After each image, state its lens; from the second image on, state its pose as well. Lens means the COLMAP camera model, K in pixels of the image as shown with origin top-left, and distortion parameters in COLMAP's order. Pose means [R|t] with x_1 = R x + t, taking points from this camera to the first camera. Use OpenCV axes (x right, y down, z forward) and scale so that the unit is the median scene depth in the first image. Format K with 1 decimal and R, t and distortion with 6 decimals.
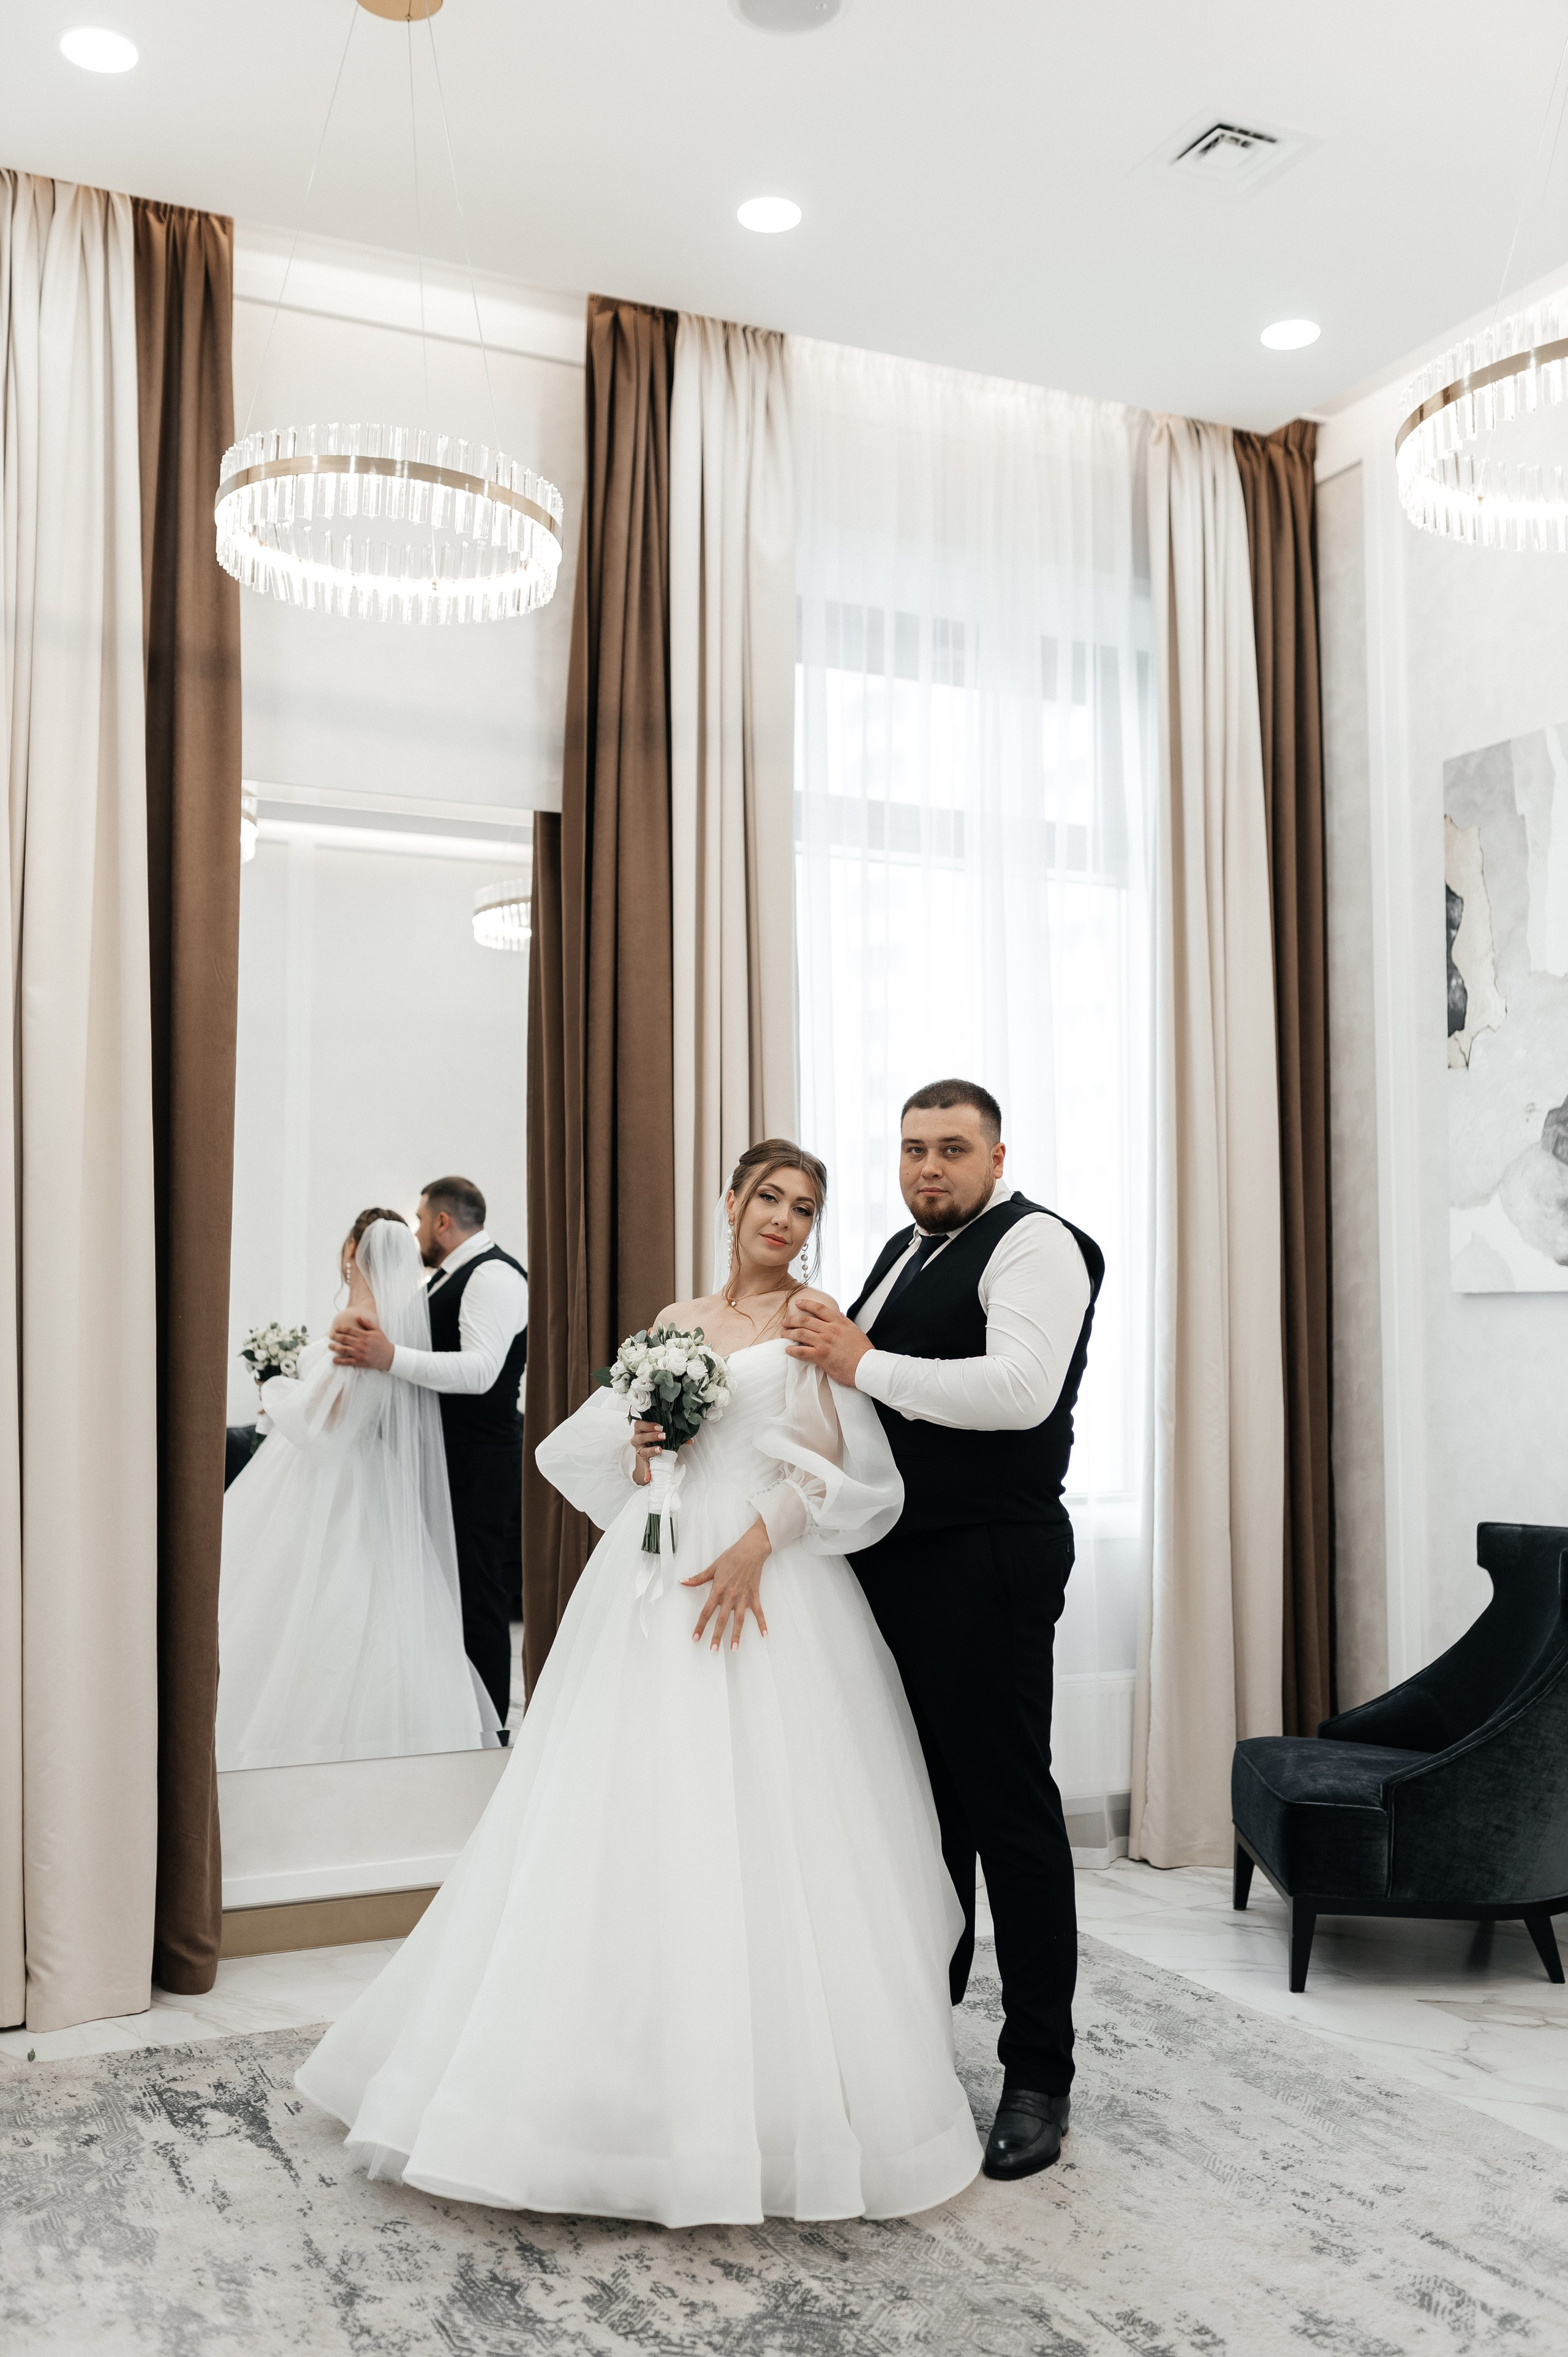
lens RADIAL K [[2295.1, 0, 784.0], [0, 2295.1, 1178.5], [0, 0, 1]] dist [0.023130, 0.003235]
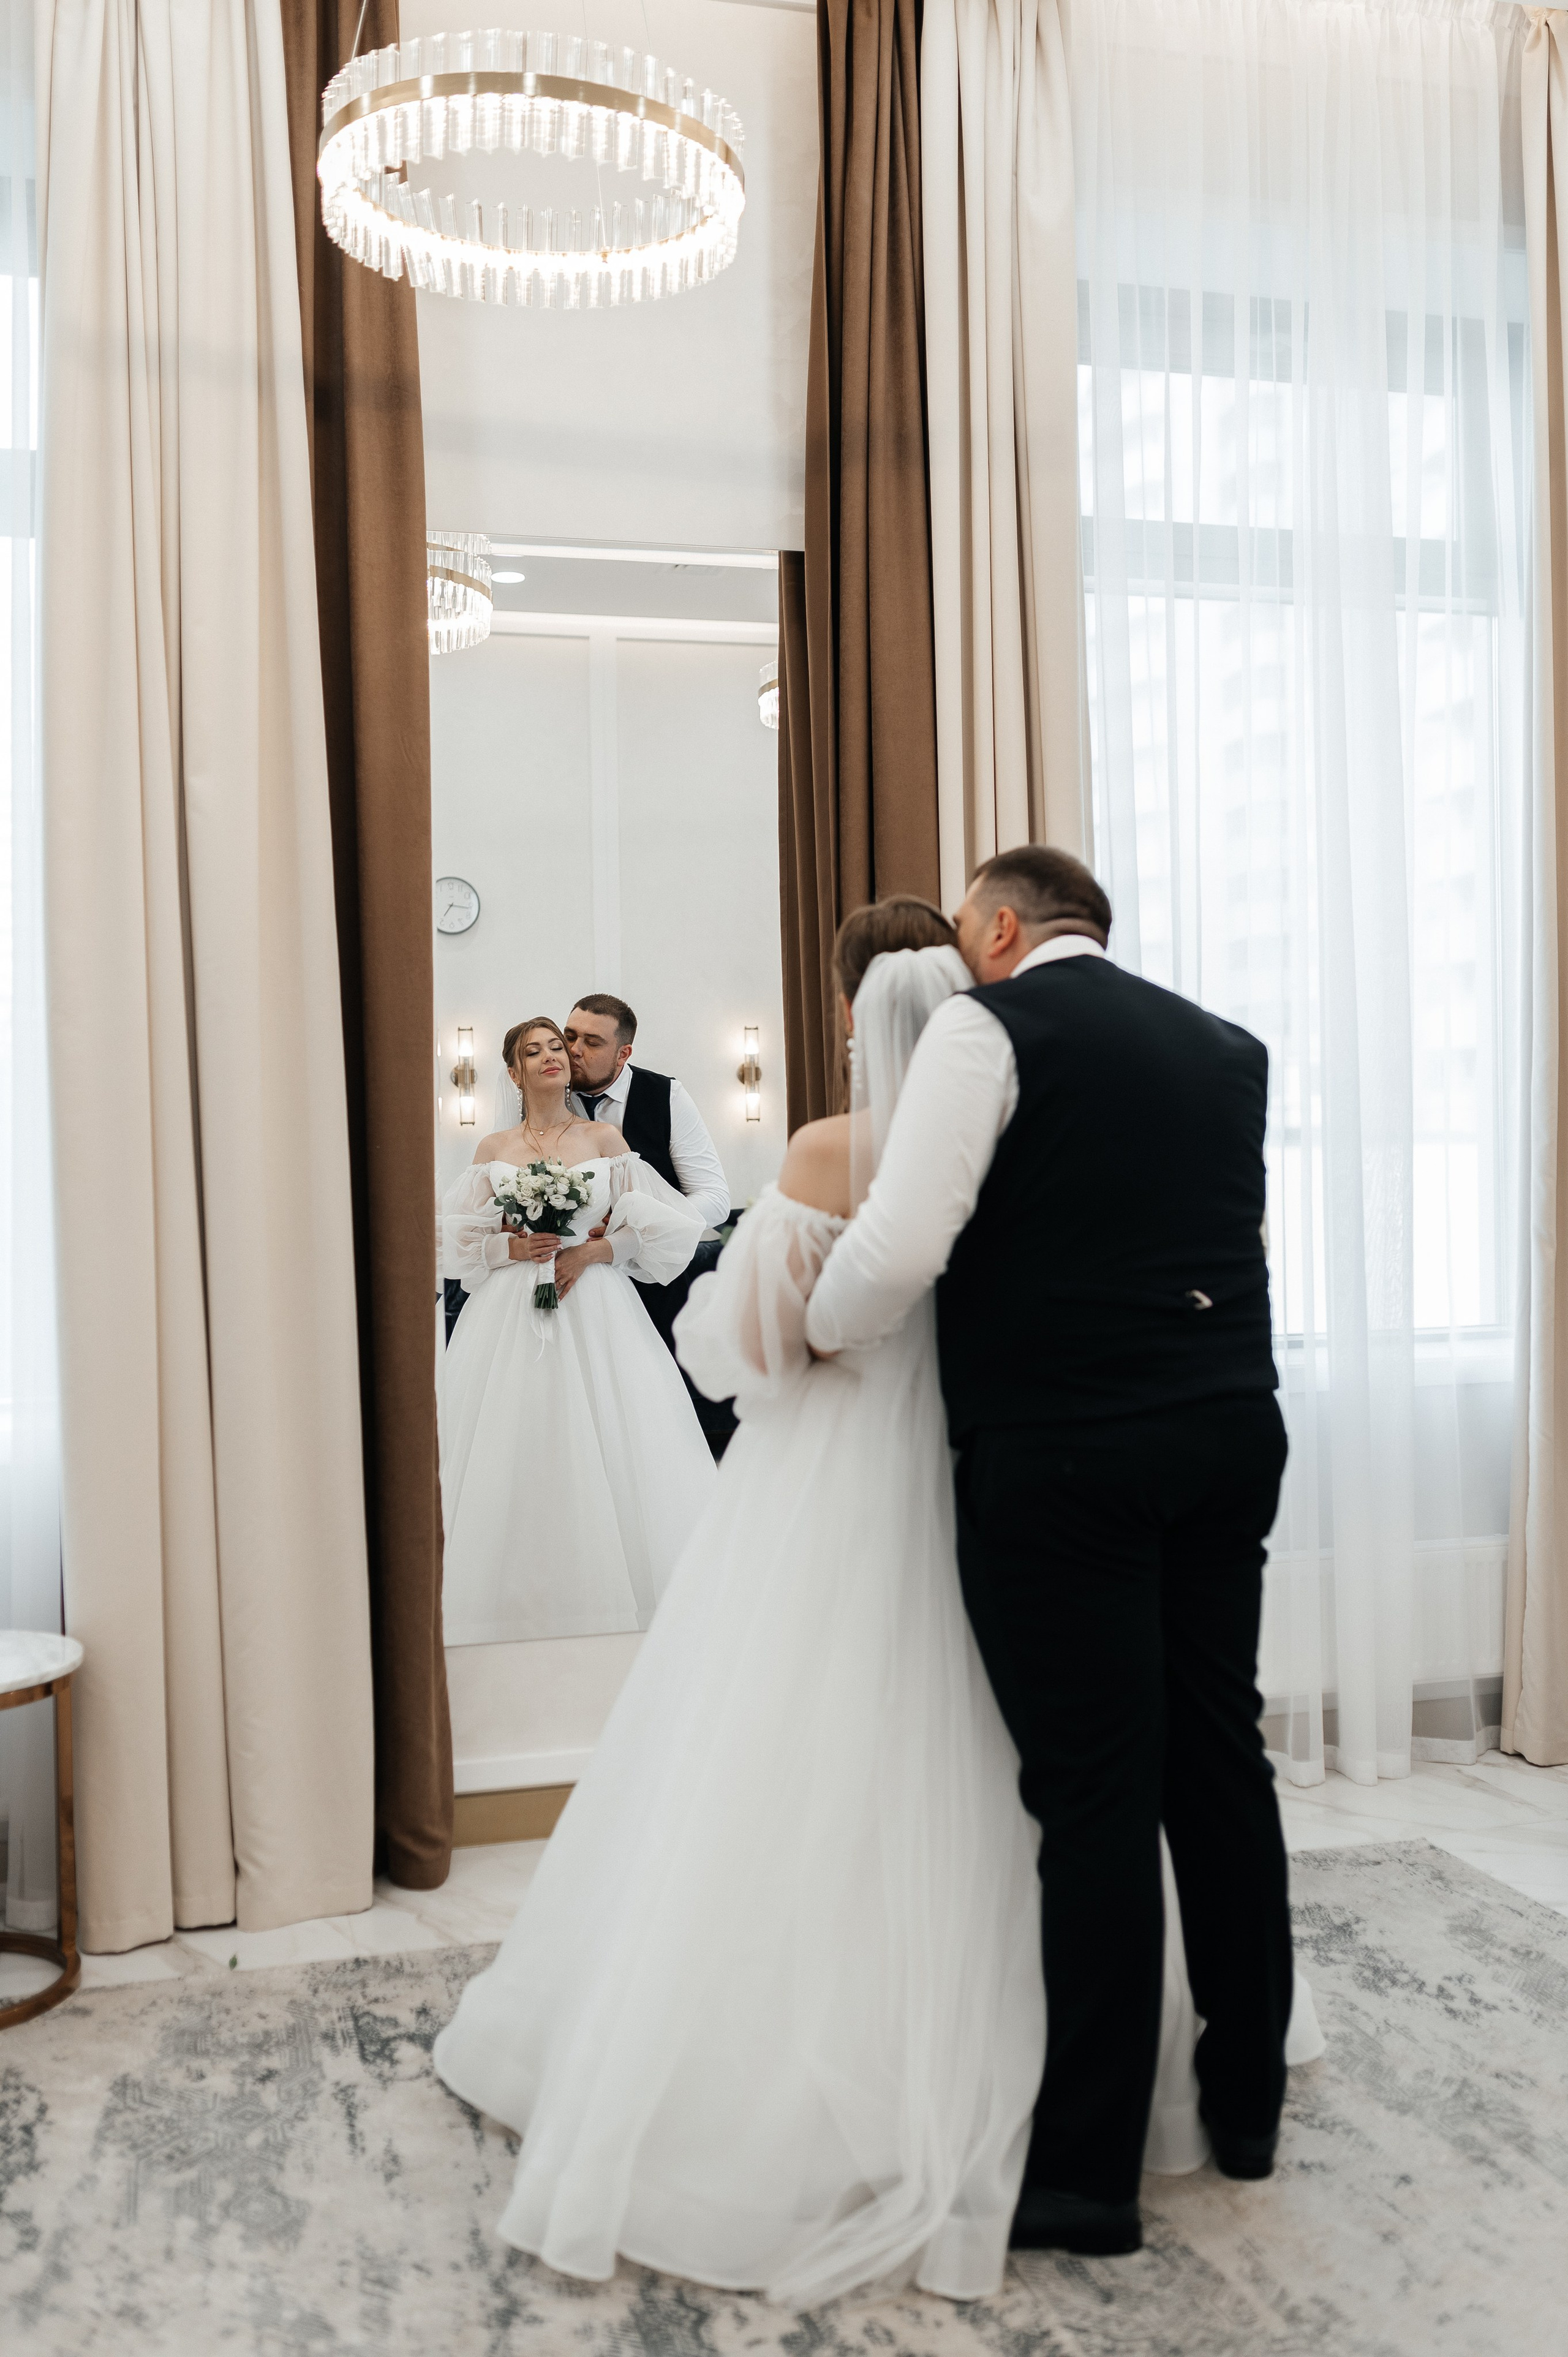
lens RADIAL K [[2295.1, 0, 784.0], [0, 2295.1, 1178.5], [0, 0, 1]] dist [0.023130, 0.003235]
pose [[0.986326, -0.015157, -0.164107, 0.043242], [0.028336, 0.996530, 0.078269, 0.008685], [0.162351, -0.081849, 0.983332, 0.179325]]
